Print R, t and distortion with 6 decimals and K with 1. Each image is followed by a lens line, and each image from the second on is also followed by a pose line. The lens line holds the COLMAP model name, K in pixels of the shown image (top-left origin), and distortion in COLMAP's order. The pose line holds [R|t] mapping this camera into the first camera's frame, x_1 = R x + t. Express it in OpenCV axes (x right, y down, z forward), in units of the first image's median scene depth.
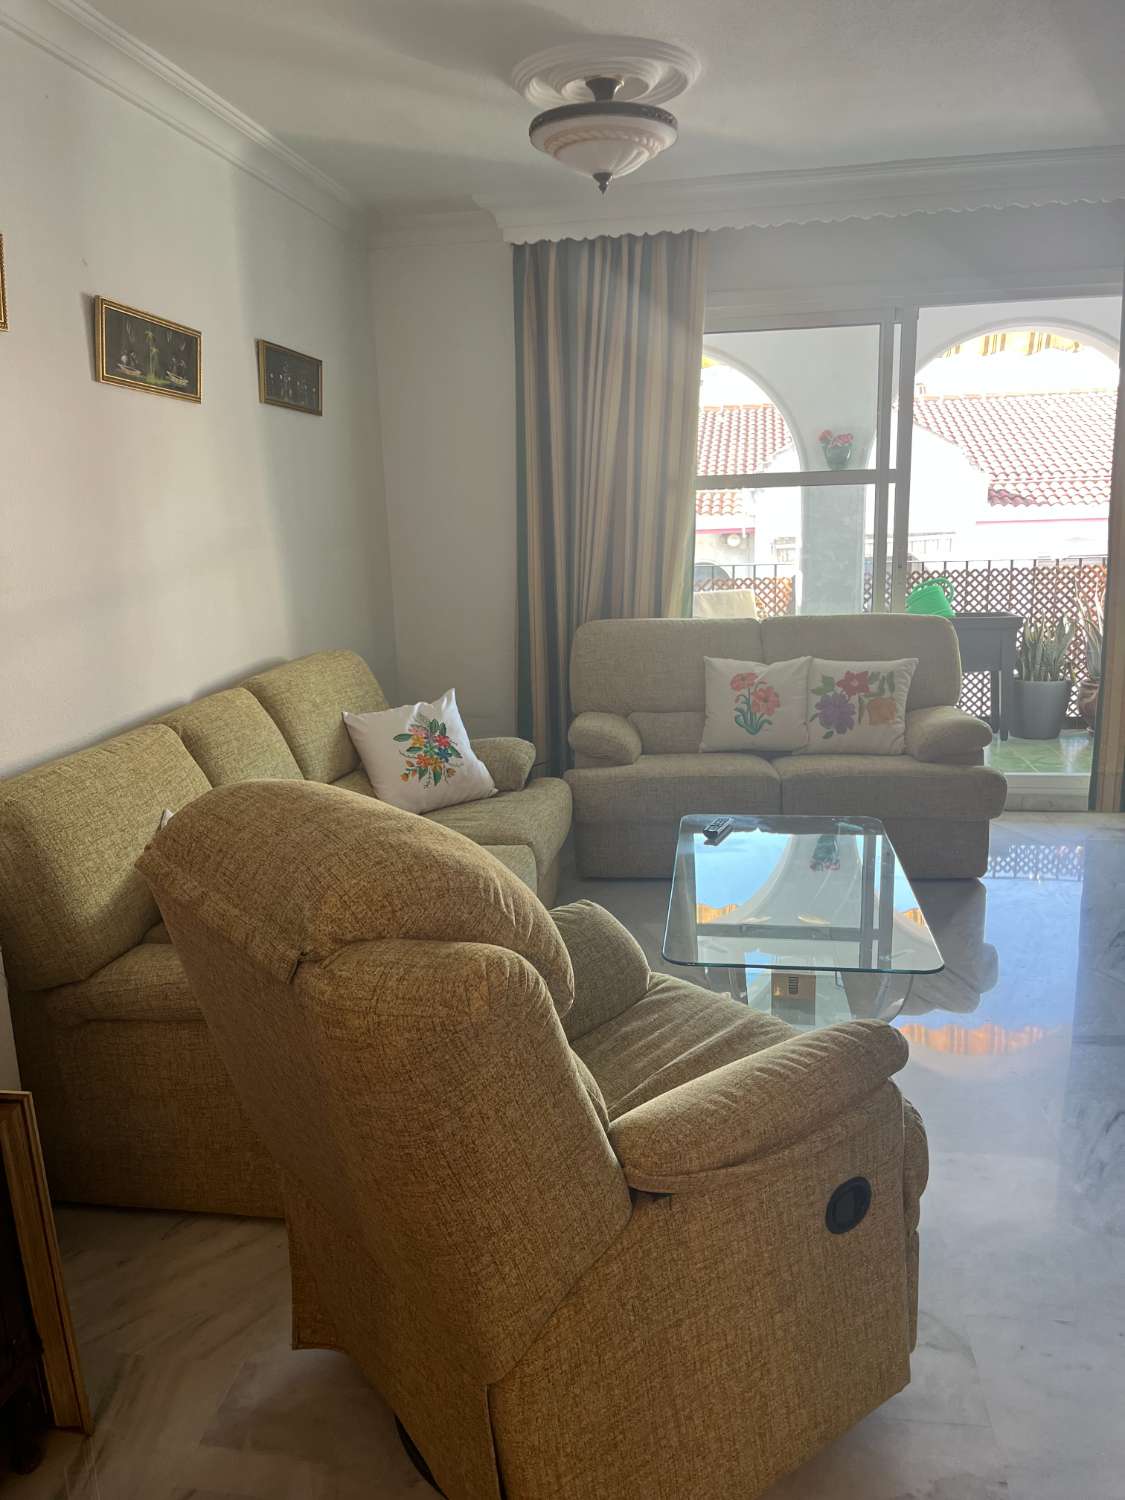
lens RADIAL K [[1148.9, 0, 559.9], [0, 1148.9, 756.2], [0, 0, 1]] dist [0.080312, -0.103032]
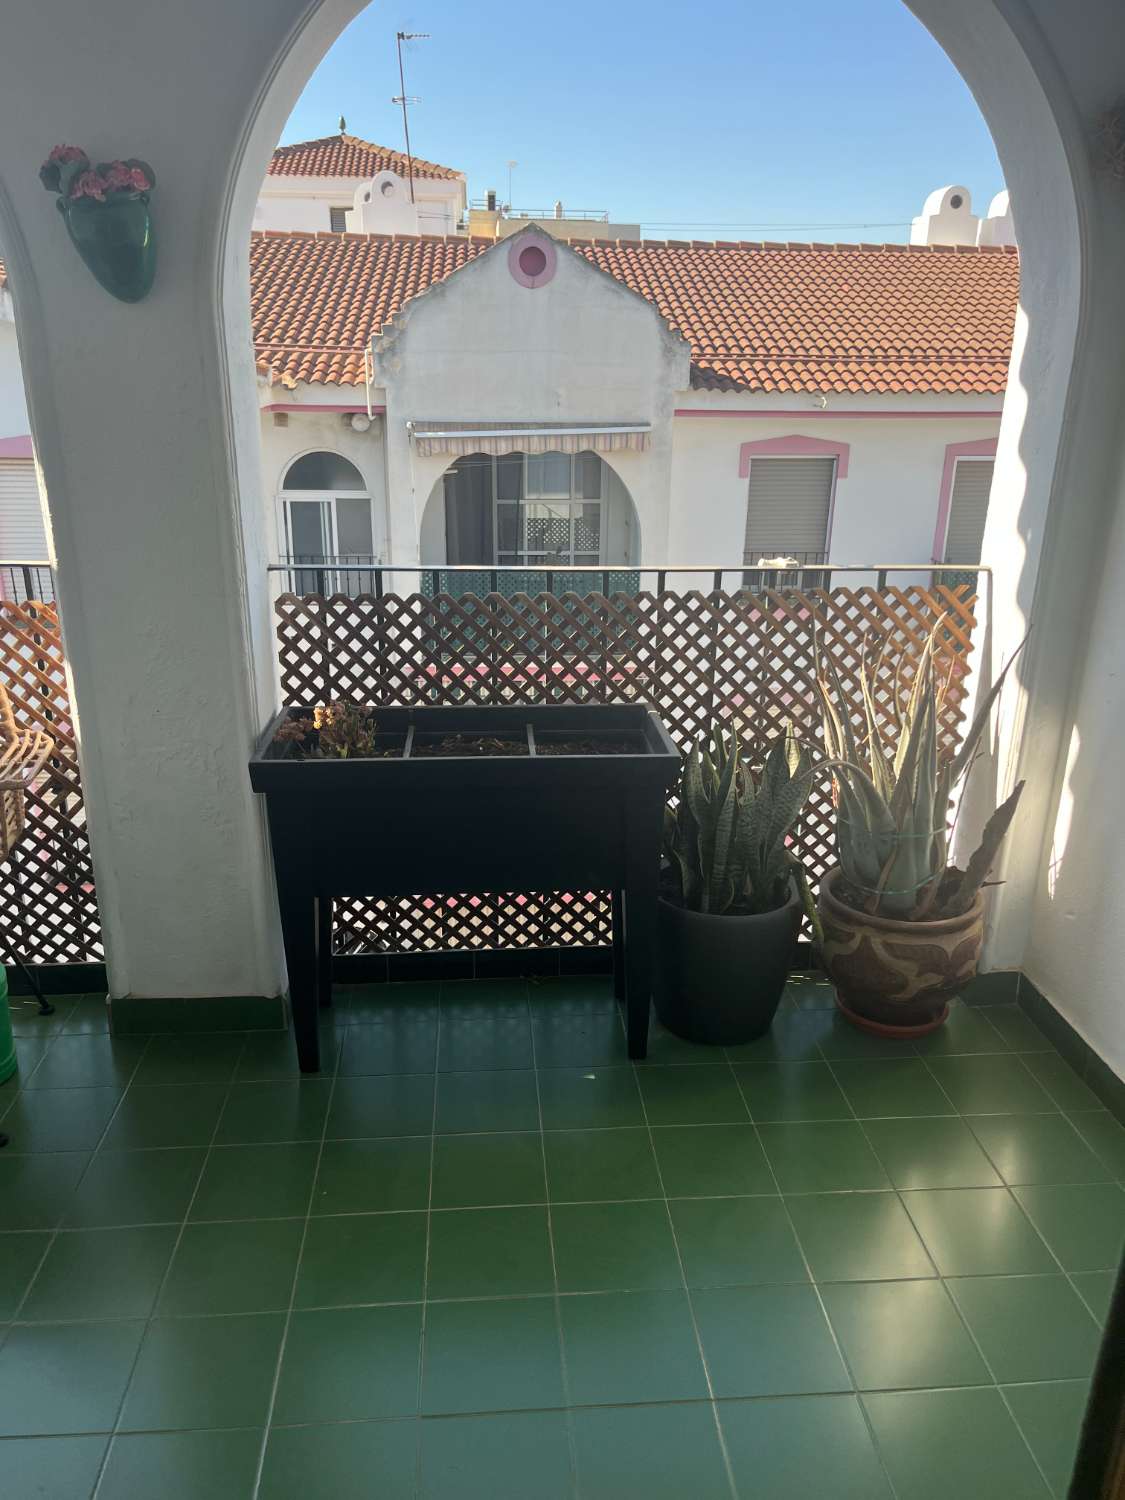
lens RADIAL K [[1148.9, 0, 559.9], [0, 1148.9, 756.2], [0, 0, 1]] dist [0.080312, -0.103032]
pose [[0.974977, -0.031966, 0.219995, 0.389410], [0.007703, 0.993872, 0.110271, -0.215395], [-0.222171, -0.105817, 0.969248, 0.909969]]
